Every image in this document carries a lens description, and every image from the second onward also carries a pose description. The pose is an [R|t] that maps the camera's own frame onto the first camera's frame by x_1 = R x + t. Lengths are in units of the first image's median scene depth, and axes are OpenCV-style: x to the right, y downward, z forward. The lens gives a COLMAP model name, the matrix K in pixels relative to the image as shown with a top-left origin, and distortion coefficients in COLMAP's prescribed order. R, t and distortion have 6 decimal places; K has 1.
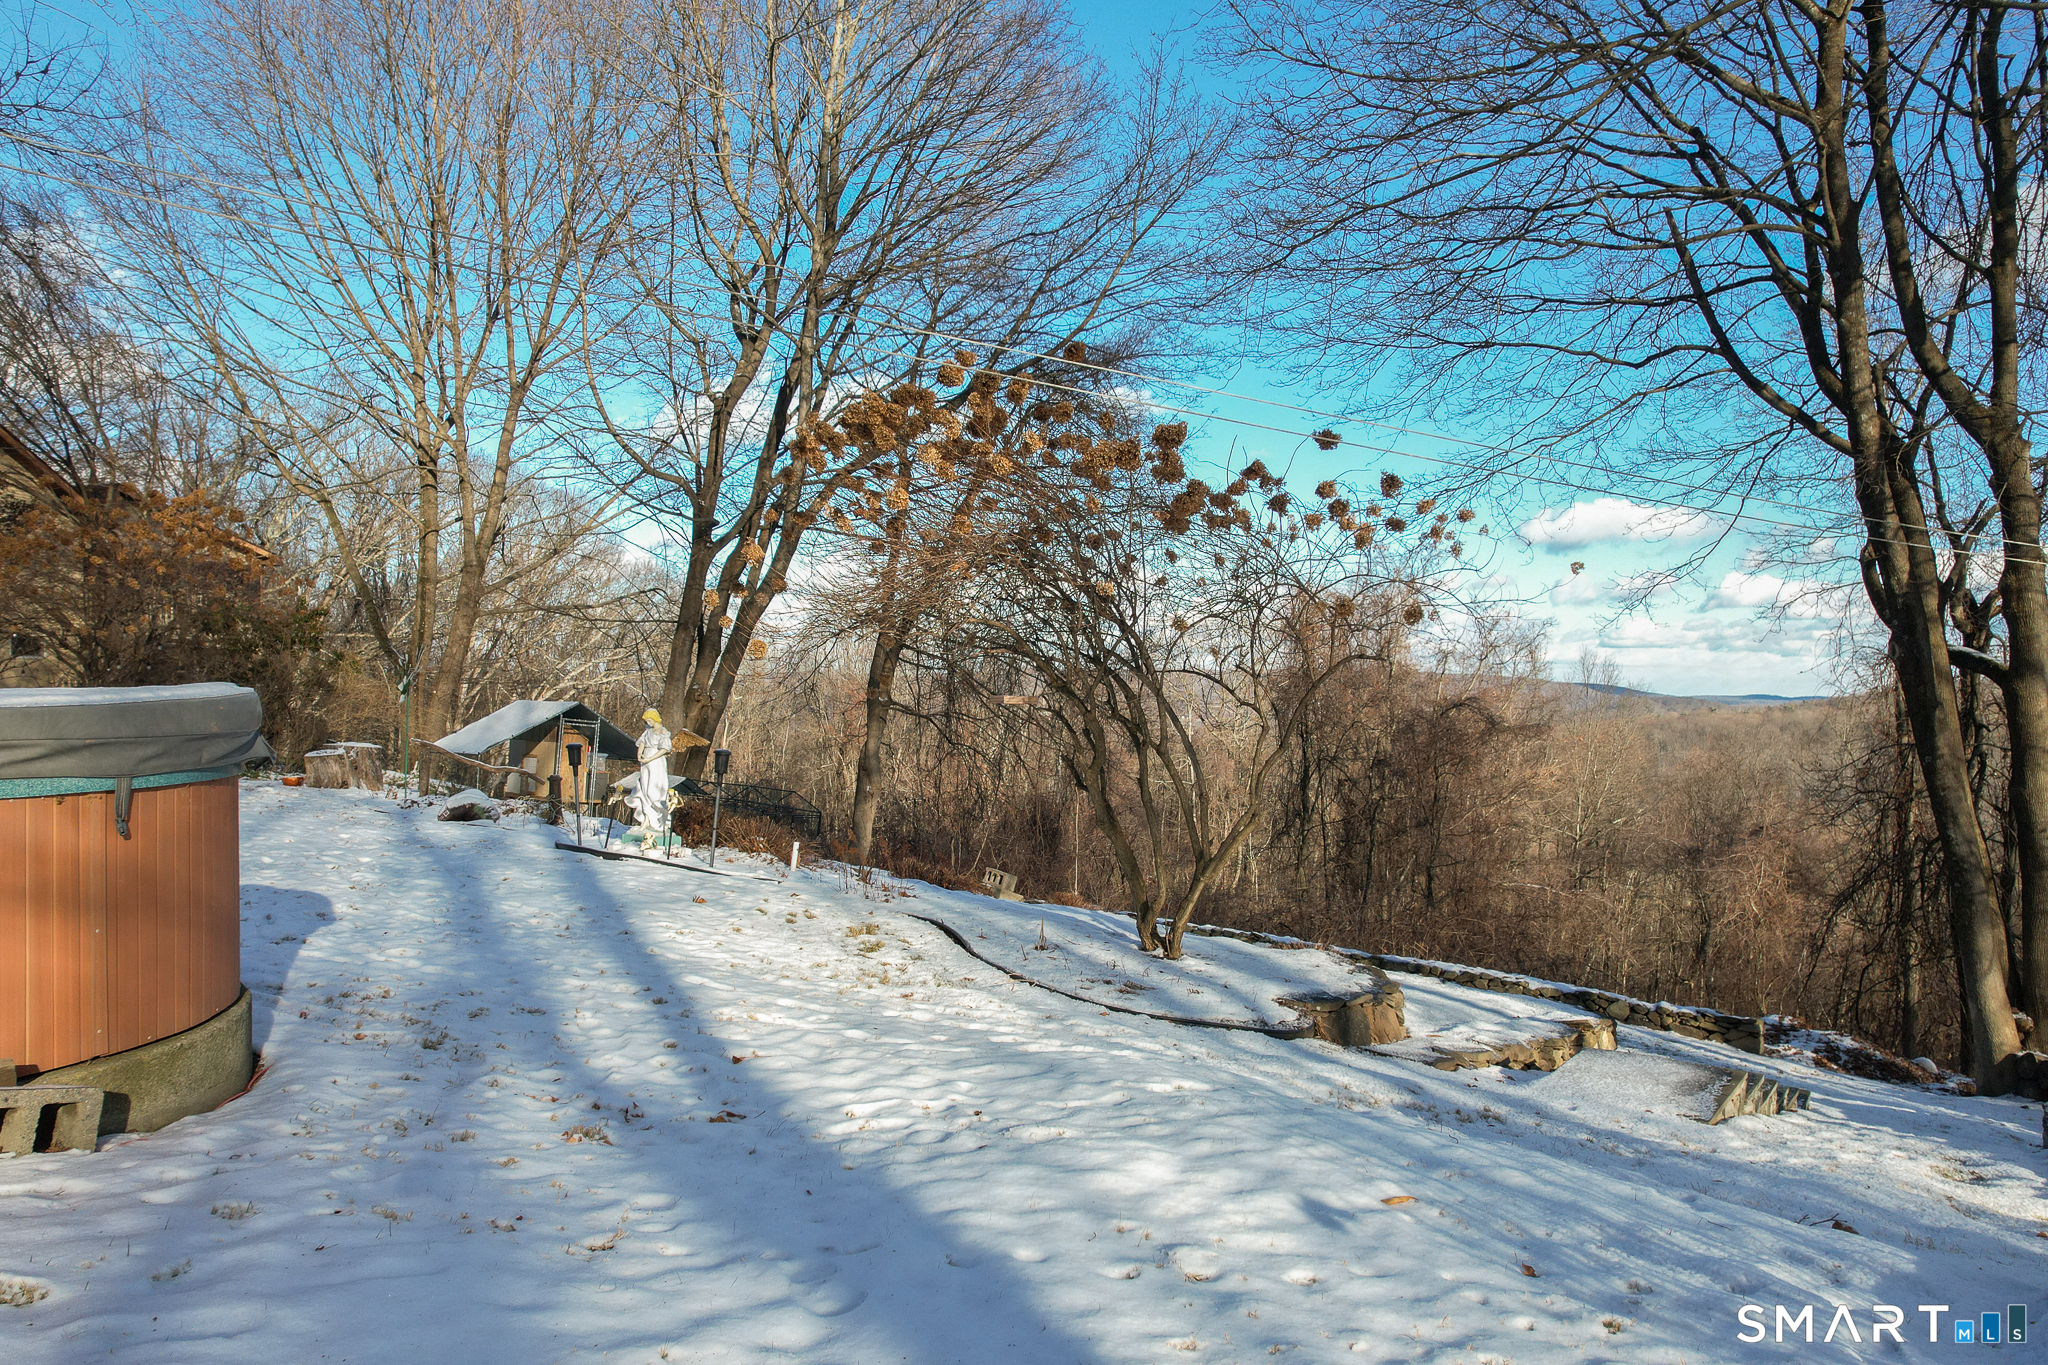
lens RADIAL K [[1402.8, 0, 1024.0], [0, 1402.8, 682.5], [0, 0, 1]] dist [-0.052379, 0.059894]
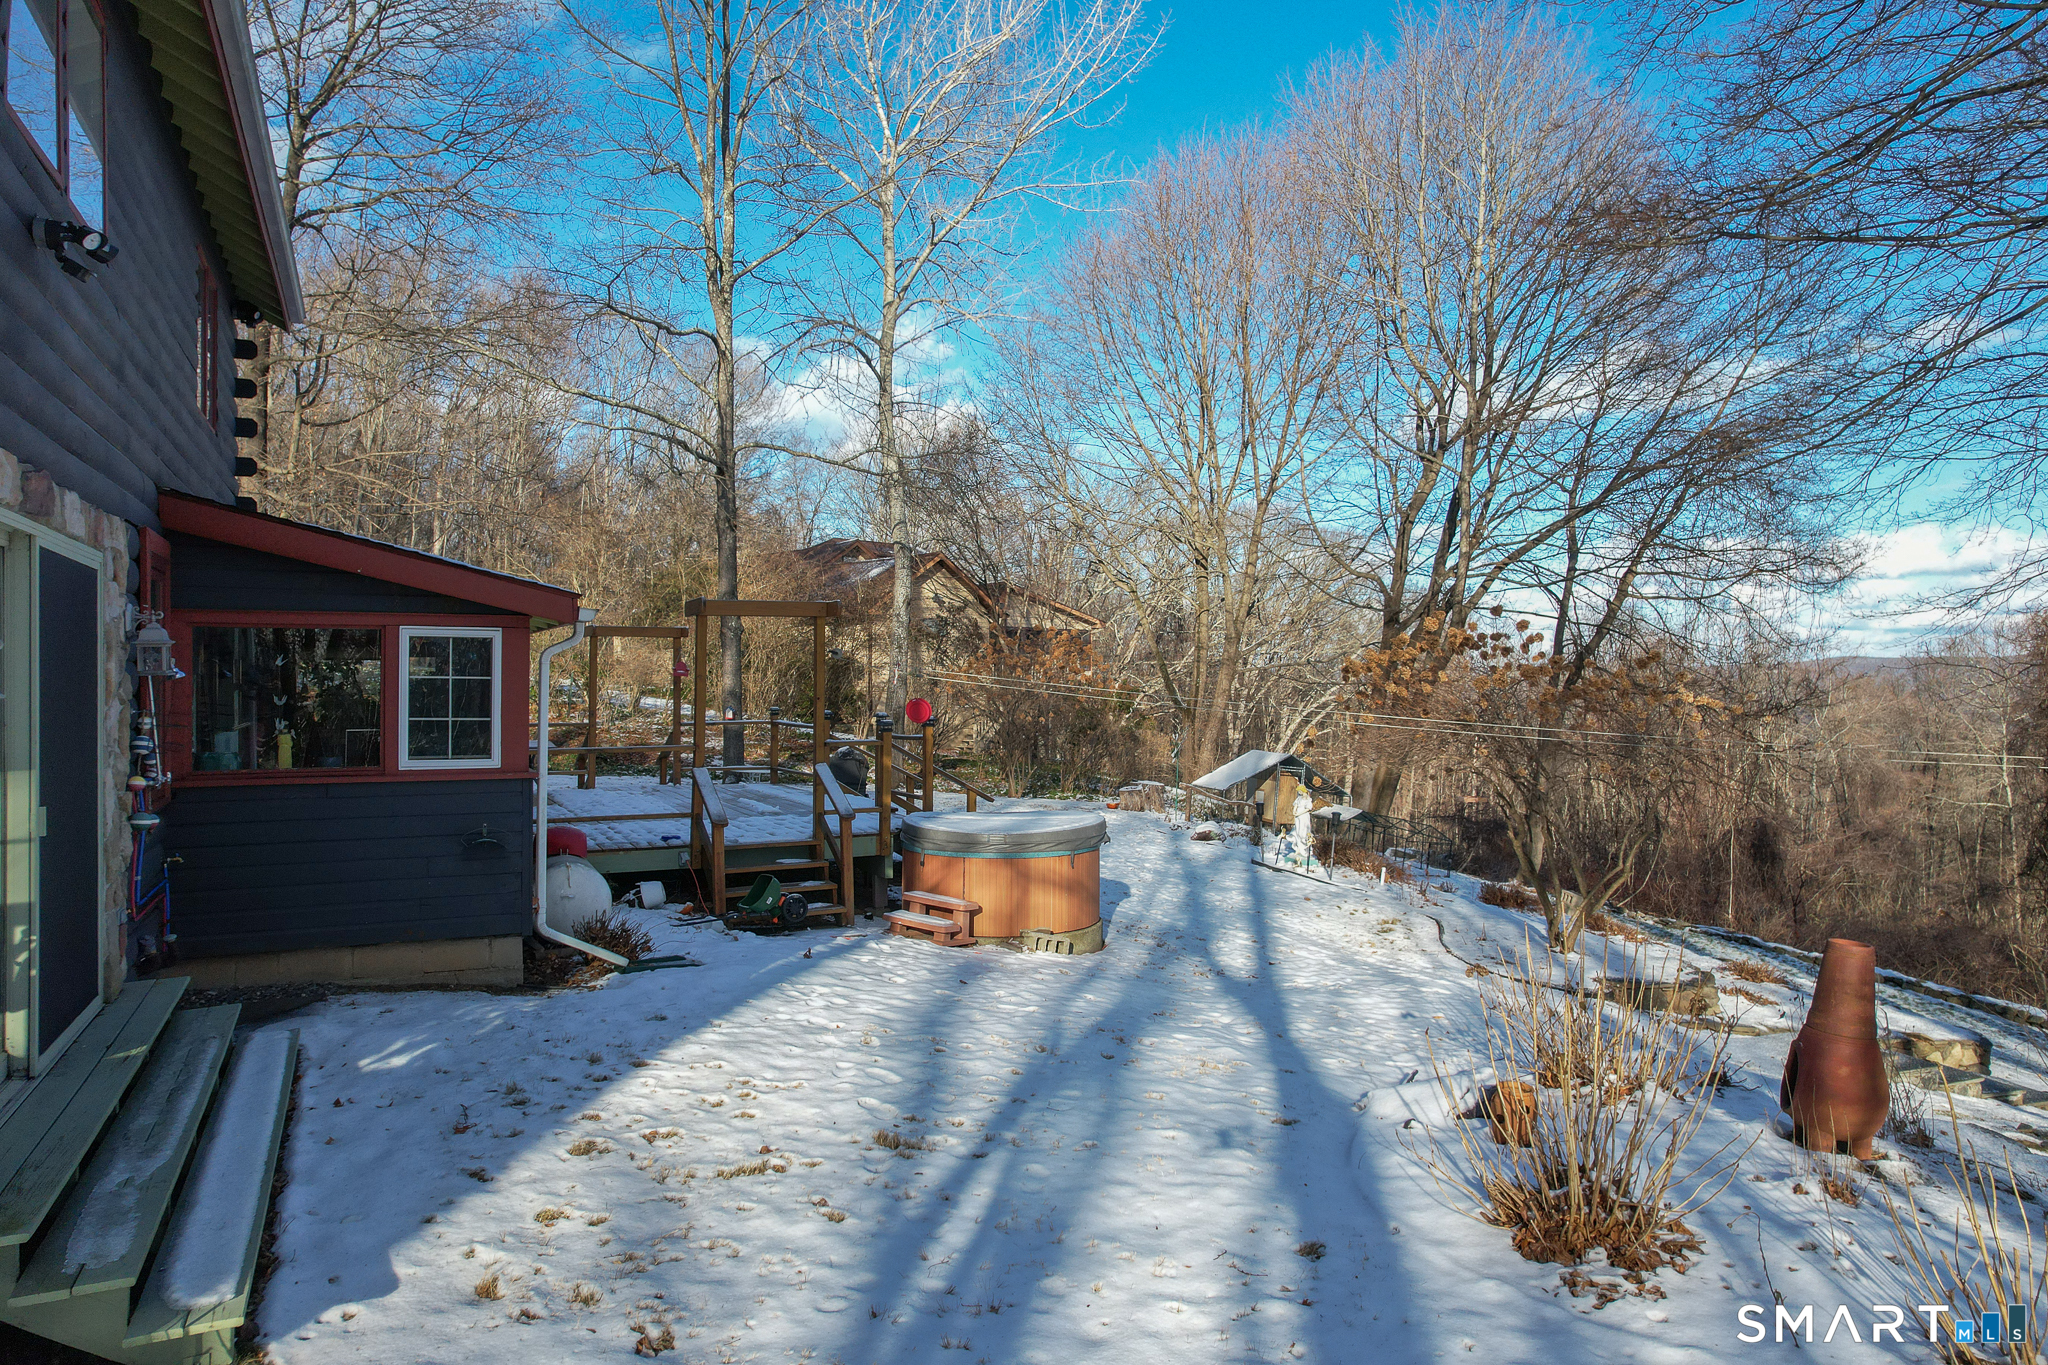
lens RADIAL K [[1402.8, 0, 1024.0], [0, 1402.8, 682.5], [0, 0, 1]] dist [-0.052379, 0.059894]
pose [[0.854213, -0.005441, -0.519895, 0.206833], [0.009201, 0.999947, 0.004653, -0.072474], [0.519842, -0.008758, 0.854218, -0.394224]]
